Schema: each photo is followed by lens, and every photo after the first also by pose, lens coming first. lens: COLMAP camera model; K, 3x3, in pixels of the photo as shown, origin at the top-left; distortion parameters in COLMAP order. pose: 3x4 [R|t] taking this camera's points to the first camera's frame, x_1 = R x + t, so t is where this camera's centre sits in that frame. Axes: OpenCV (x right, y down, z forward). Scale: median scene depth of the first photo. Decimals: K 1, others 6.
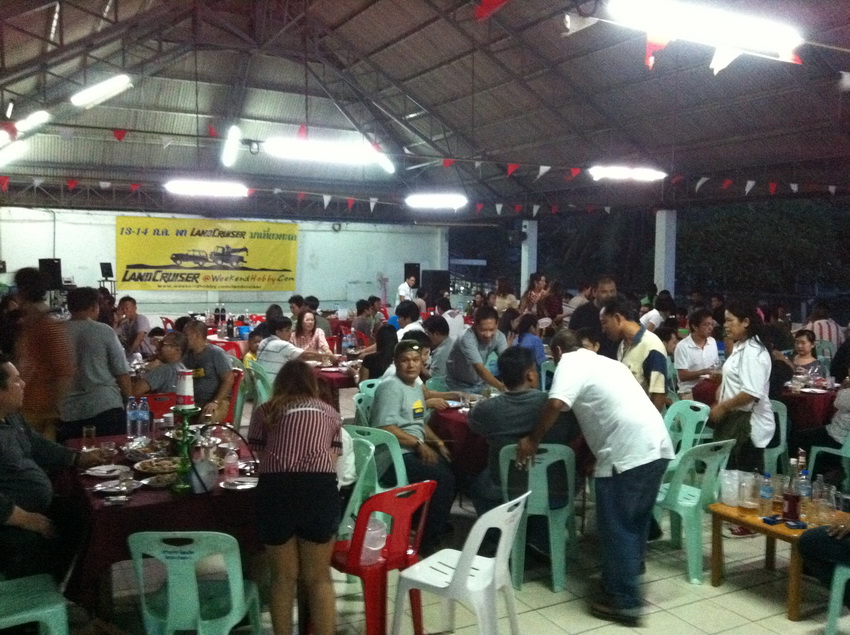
lens RADIAL K [[743.9, 0, 425.5], [0, 743.9, 315.9], [0, 0, 1]] dist [0.015288, 0.002749]
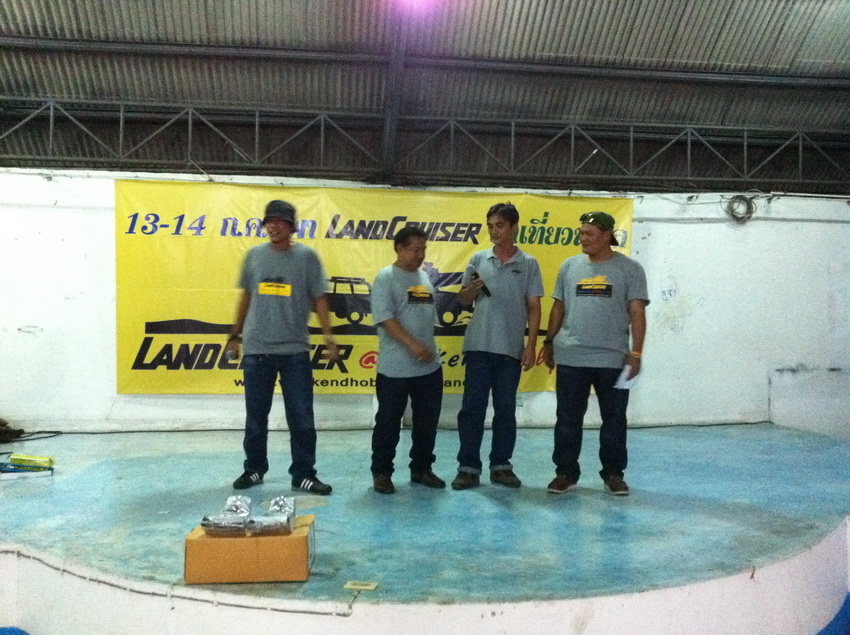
lens RADIAL K [[743.9, 0, 425.0], [0, 743.9, 318.8], [0, 0, 1]] dist [0.015288, 0.002749]
pose [[0.941226, -0.010266, -0.337622, -0.152761], [-0.016463, 0.996956, -0.076211, -0.043609], [0.337376, 0.077290, 0.938192, 0.686187]]
